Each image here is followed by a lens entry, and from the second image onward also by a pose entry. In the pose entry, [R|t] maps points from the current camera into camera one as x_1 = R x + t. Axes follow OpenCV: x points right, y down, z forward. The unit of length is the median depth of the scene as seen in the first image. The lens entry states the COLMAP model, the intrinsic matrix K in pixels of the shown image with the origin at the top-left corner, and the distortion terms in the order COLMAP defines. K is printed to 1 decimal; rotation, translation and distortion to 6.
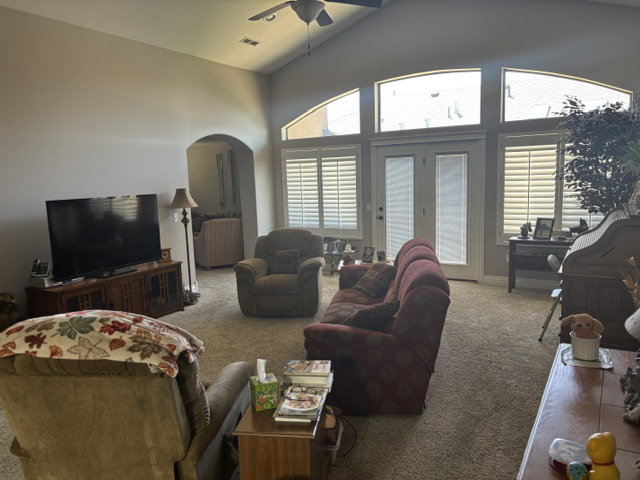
lens RADIAL K [[489.0, 0, 317.7], [0, 489.0, 244.0], [0, 0, 1]] dist [0.037168, -0.037123]
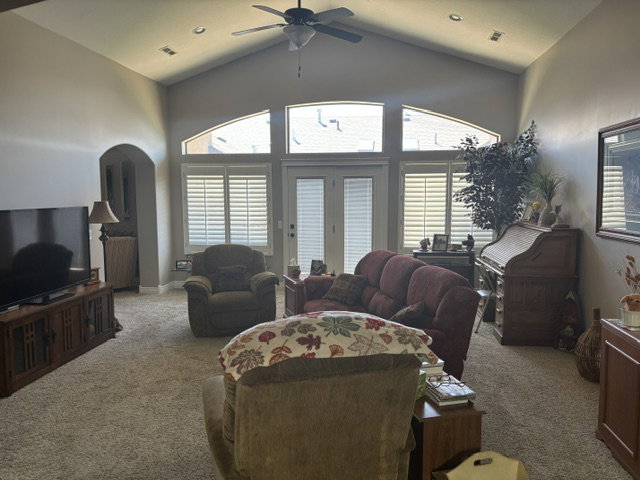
lens RADIAL K [[489.0, 0, 320.9], [0, 489.0, 244.3], [0, 0, 1]] dist [0.037168, -0.037123]
pose [[0.920868, -0.009502, 0.389758, -0.263386], [0.027197, 0.998833, -0.039906, 0.011391], [-0.388924, 0.047349, 0.920052, 0.023319]]
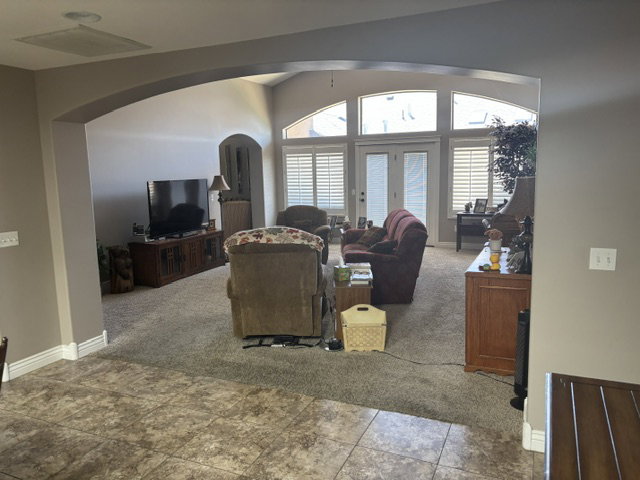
lens RADIAL K [[489.0, 0, 323.4], [0, 489.0, 239.1], [0, 0, 1]] dist [0.037168, -0.037123]
pose [[0.993596, -0.005653, 0.112849, -0.149299], [0.005475, 0.999983, 0.001891, 0.058412], [-0.112858, -0.001261, 0.993610, -0.352372]]
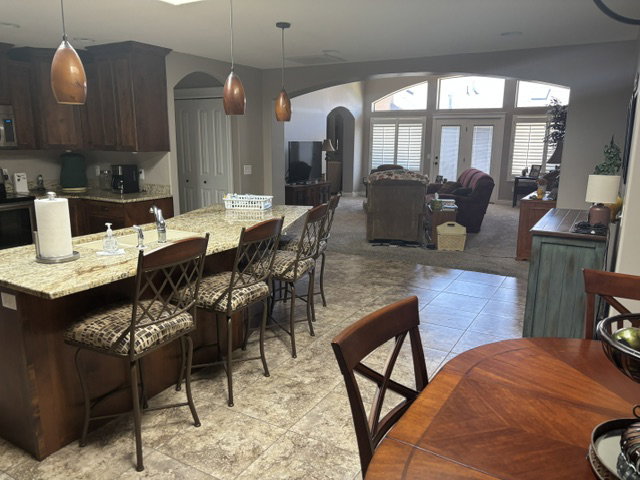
lens RADIAL K [[489.0, 0, 319.3], [0, 489.0, 238.9], [0, 0, 1]] dist [0.037168, -0.037123]
pose [[0.999051, 0.041898, 0.011924, -0.315727], [-0.042559, 0.997167, 0.062022, 0.132192], [-0.009291, -0.062471, 0.998004, -0.748131]]
